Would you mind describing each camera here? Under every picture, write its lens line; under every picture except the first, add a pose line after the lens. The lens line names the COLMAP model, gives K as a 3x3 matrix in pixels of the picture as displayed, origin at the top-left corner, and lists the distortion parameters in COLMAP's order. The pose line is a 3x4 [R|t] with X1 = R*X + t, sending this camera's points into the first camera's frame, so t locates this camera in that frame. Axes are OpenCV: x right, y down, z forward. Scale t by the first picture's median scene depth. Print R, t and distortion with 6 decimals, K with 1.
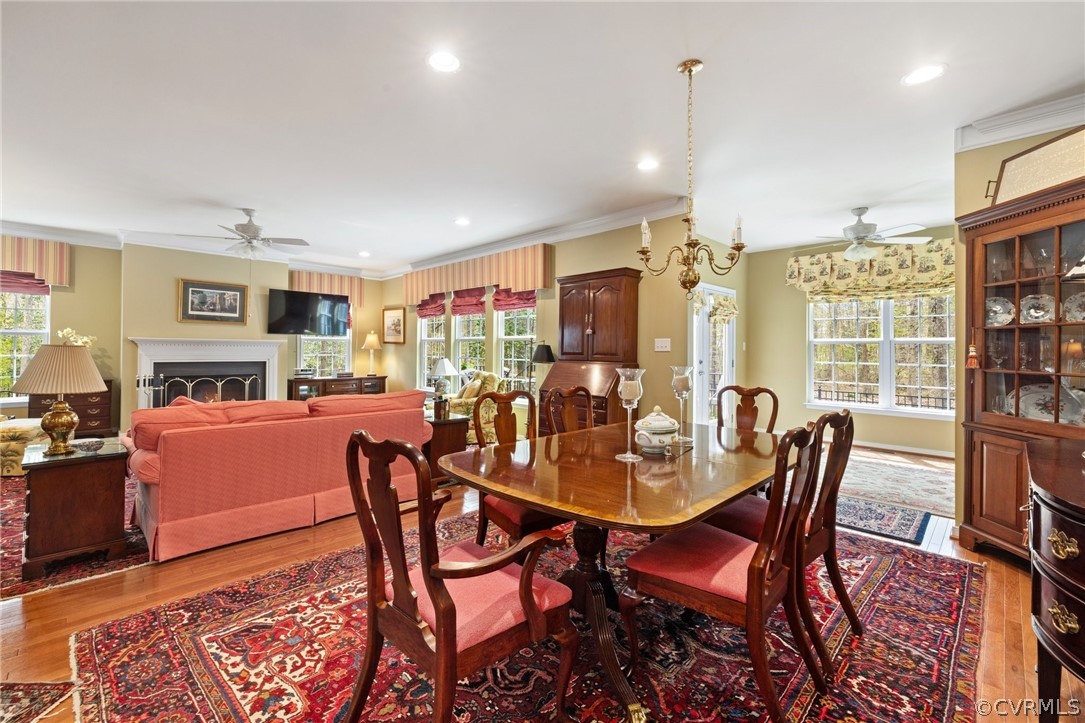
lens RADIAL K [[456.2, 0, 540.1], [0, 456.2, 347.2], [0, 0, 1]] dist [-0.000744, -0.000201]
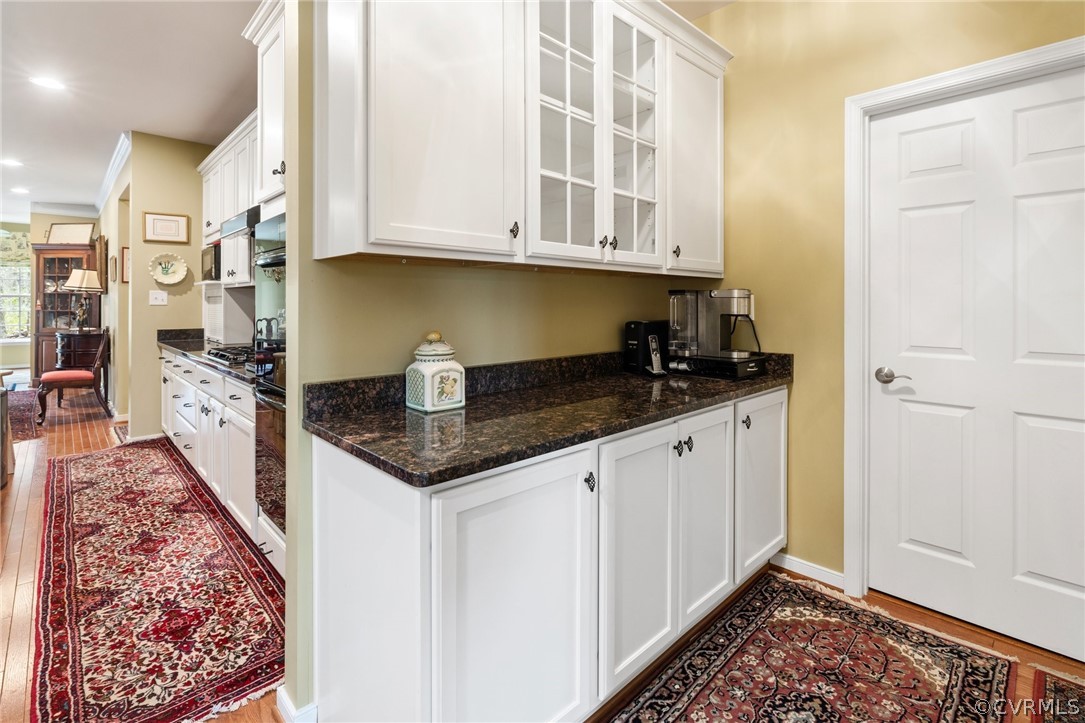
lens RADIAL K [[507.8, 0, 523.6], [0, 507.8, 301.3], [0, 0, 1]] dist [0.004326, 0.000385]
pose [[0.036316, -0.000971, 0.999340, -0.749000], [-0.008273, 0.999965, 0.001272, -0.010038], [-0.999306, -0.008314, 0.036307, -0.751969]]
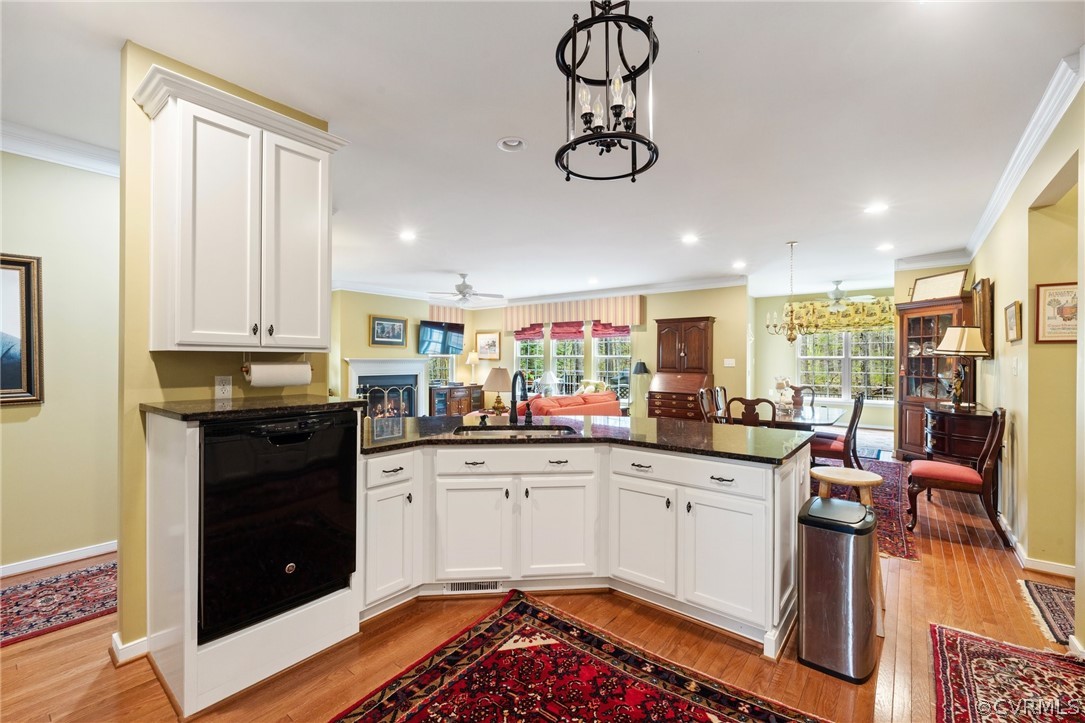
lens RADIAL K [[456.2, 0, 540.3], [0, 456.2, 361.7], [0, 0, 1]] dist [-0.000744, -0.000201]
pose [[0.993516, -0.005427, 0.113564, -0.468303], [0.004190, 0.999929, 0.011130, -0.023804], [-0.113616, -0.010582, 0.993468, -0.444217]]
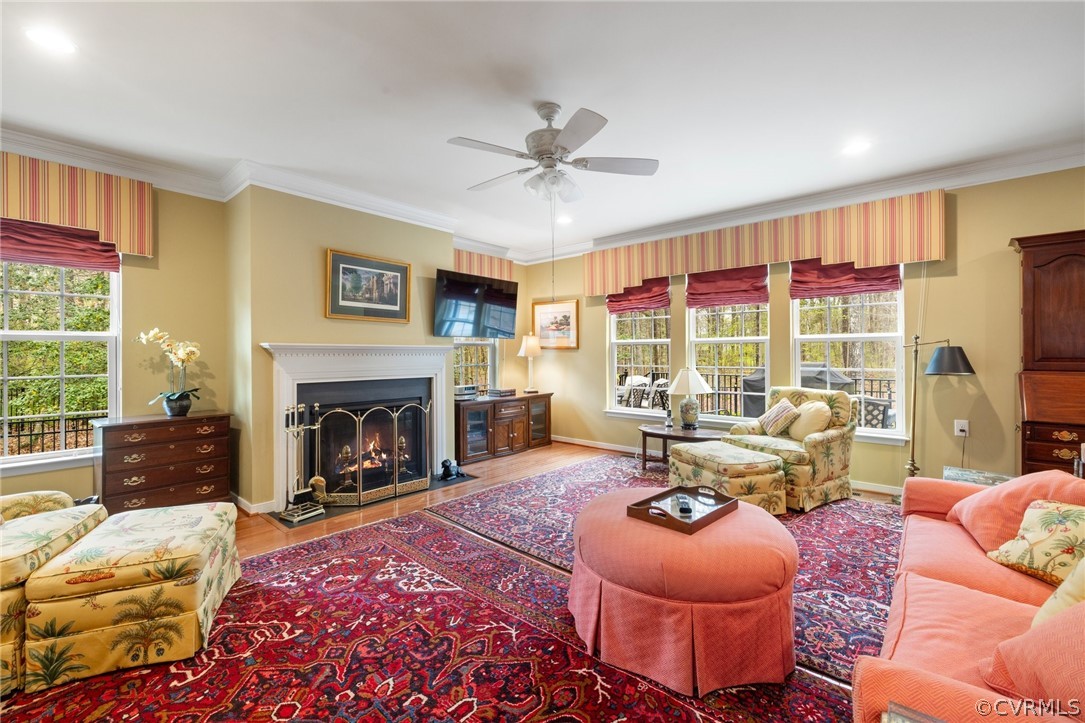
lens RADIAL K [[456.2, 0, 542.6], [0, 456.2, 355.4], [0, 0, 1]] dist [-0.000744, -0.000201]
pose [[0.997279, -0.013815, 0.072413, -0.577301], [0.013227, 0.999876, 0.008596, -0.005660], [-0.072522, -0.007615, 0.997338, 0.377104]]
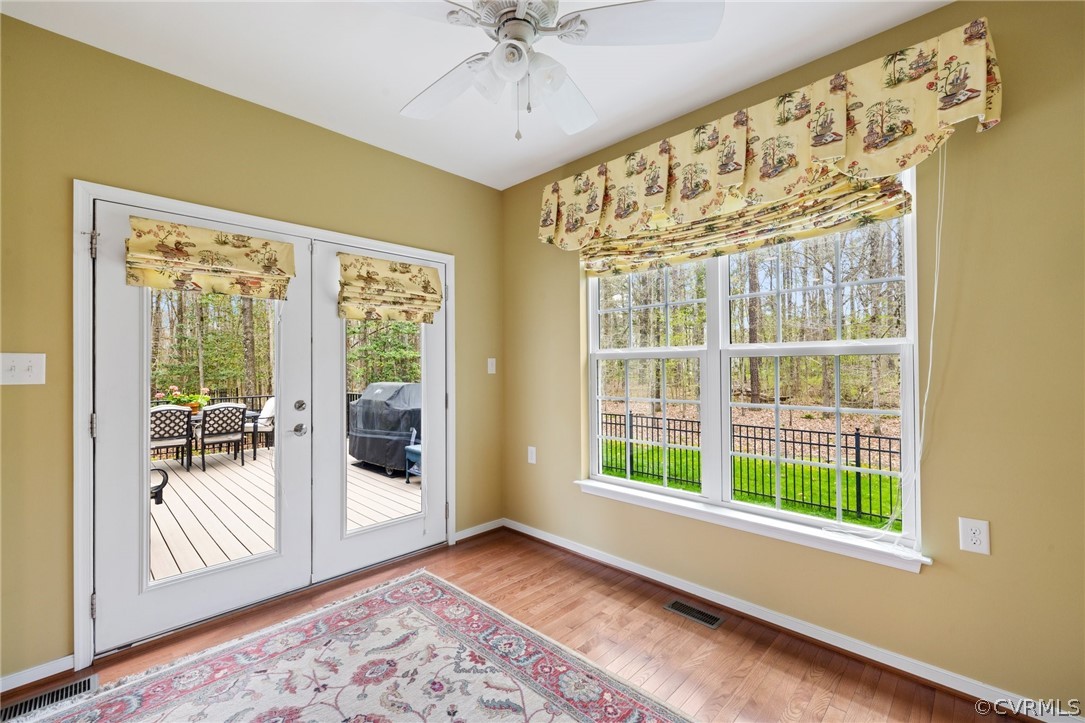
lens RADIAL K [[456.2, 0, 538.4], [0, 456.2, 360.5], [0, 0, 1]] dist [-0.000744, -0.000201]
pose [[0.999897, -0.013545, 0.004791, 0.581497], [0.013593, 0.999854, -0.010311, -0.003071], [-0.004651, 0.010376, 0.999935, 0.555953]]
